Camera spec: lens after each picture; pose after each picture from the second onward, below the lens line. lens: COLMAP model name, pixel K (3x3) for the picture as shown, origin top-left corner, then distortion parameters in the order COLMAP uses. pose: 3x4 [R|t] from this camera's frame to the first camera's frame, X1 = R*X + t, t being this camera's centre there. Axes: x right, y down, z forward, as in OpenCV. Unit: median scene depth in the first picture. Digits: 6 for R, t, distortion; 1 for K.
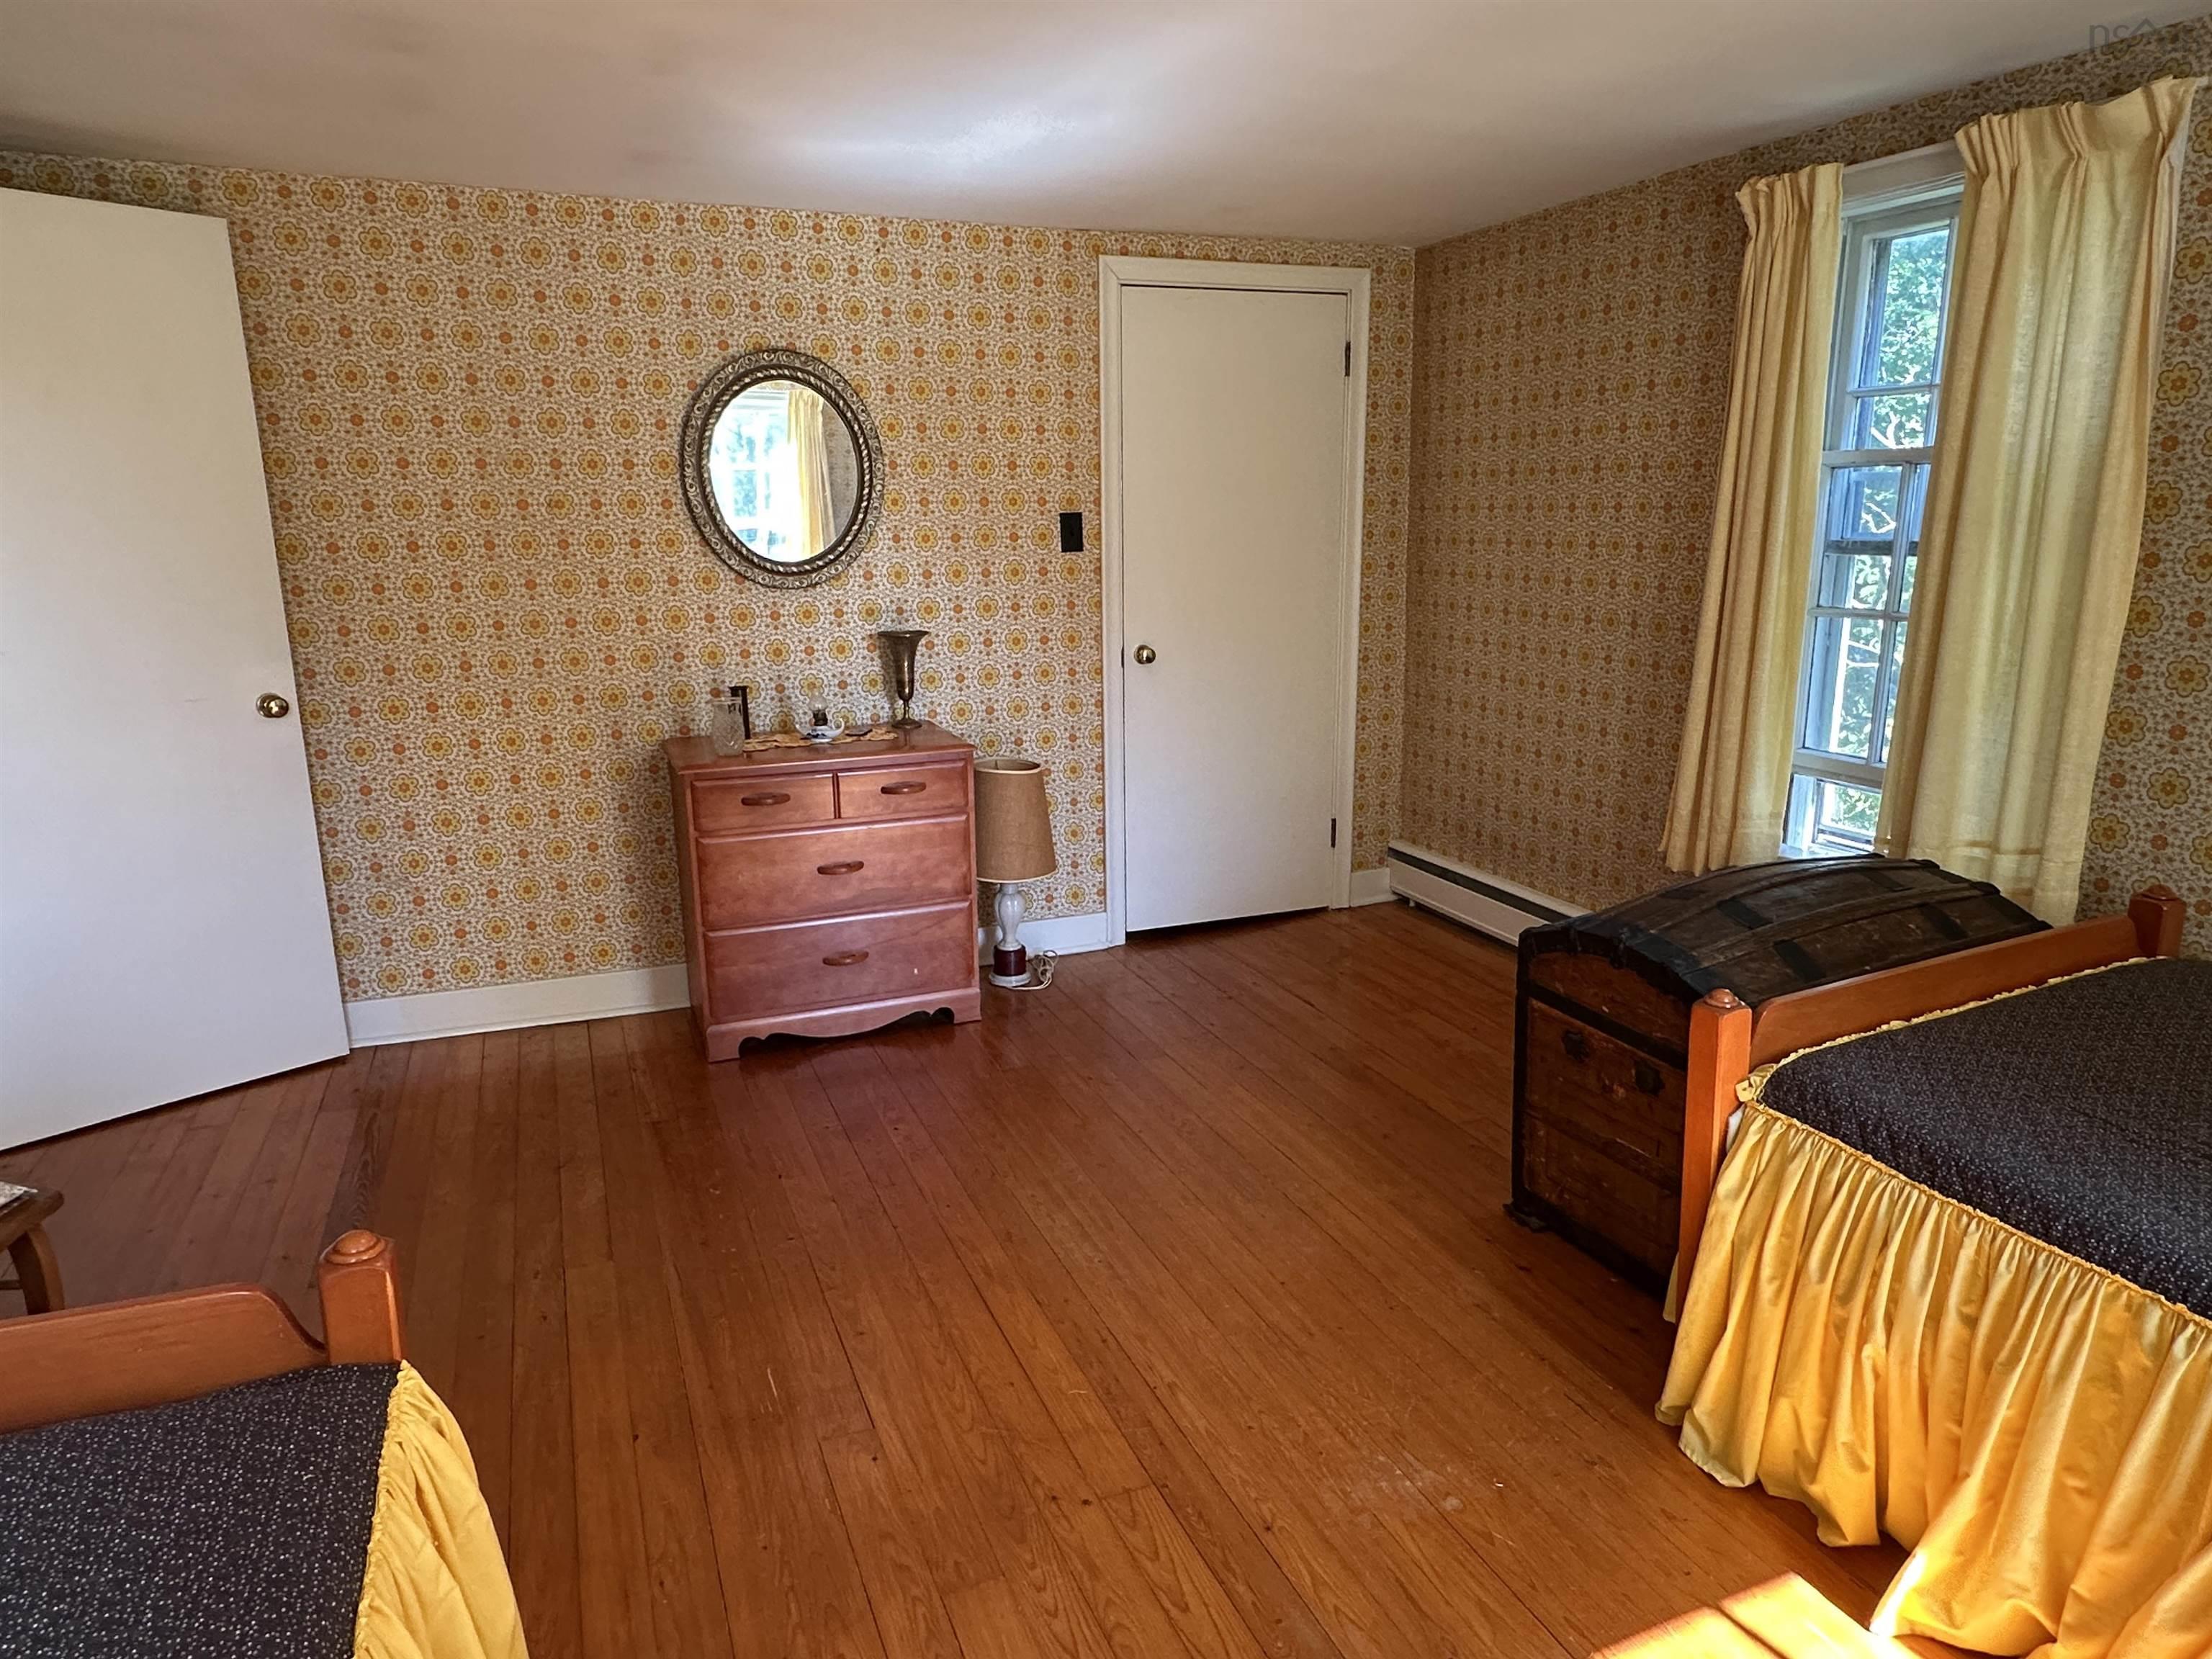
lens RADIAL K [[1368.5, 0, 1114.1], [0, 1368.5, 832.9], [0, 0, 1]] dist [-0.001847, -0.003008]
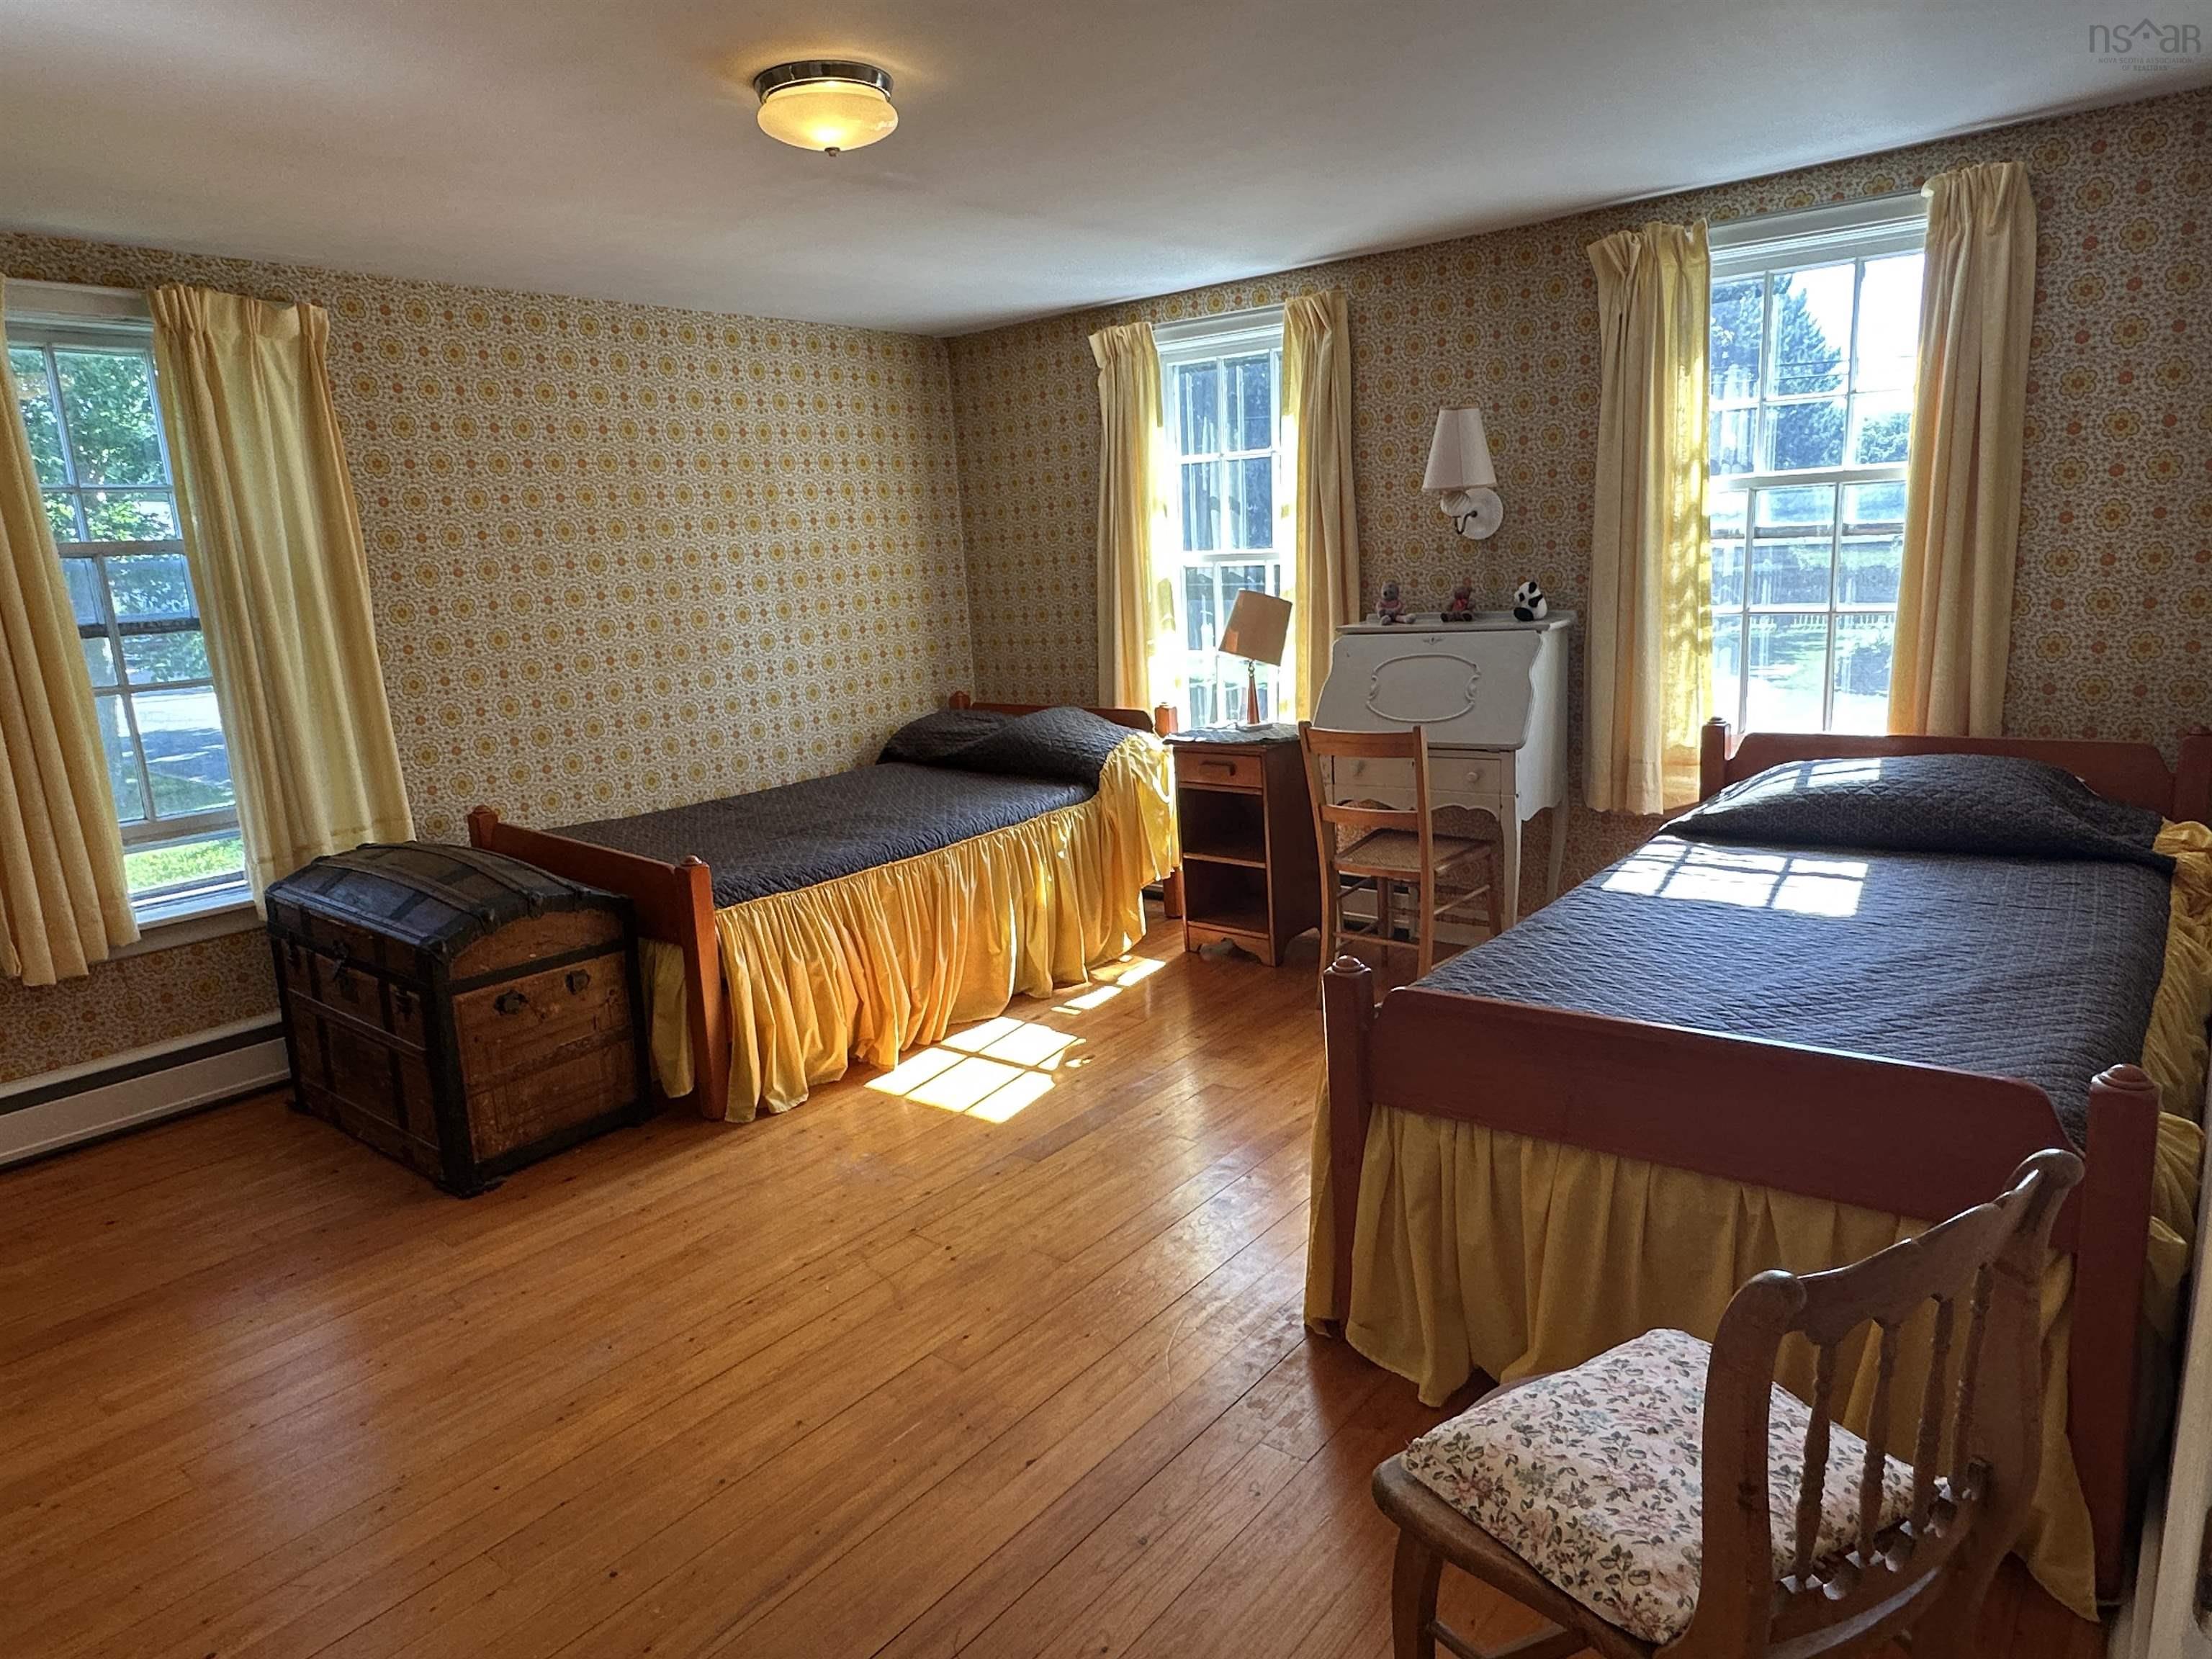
lens RADIAL K [[1368.5, 0, 1117.3], [0, 1368.5, 829.0], [0, 0, 1]] dist [-0.001847, -0.003008]
pose [[-0.484980, -0.140860, 0.863107, -0.991419], [0.251357, 0.922846, 0.291848, -0.215900], [-0.837624, 0.358488, -0.412155, 1.010474]]
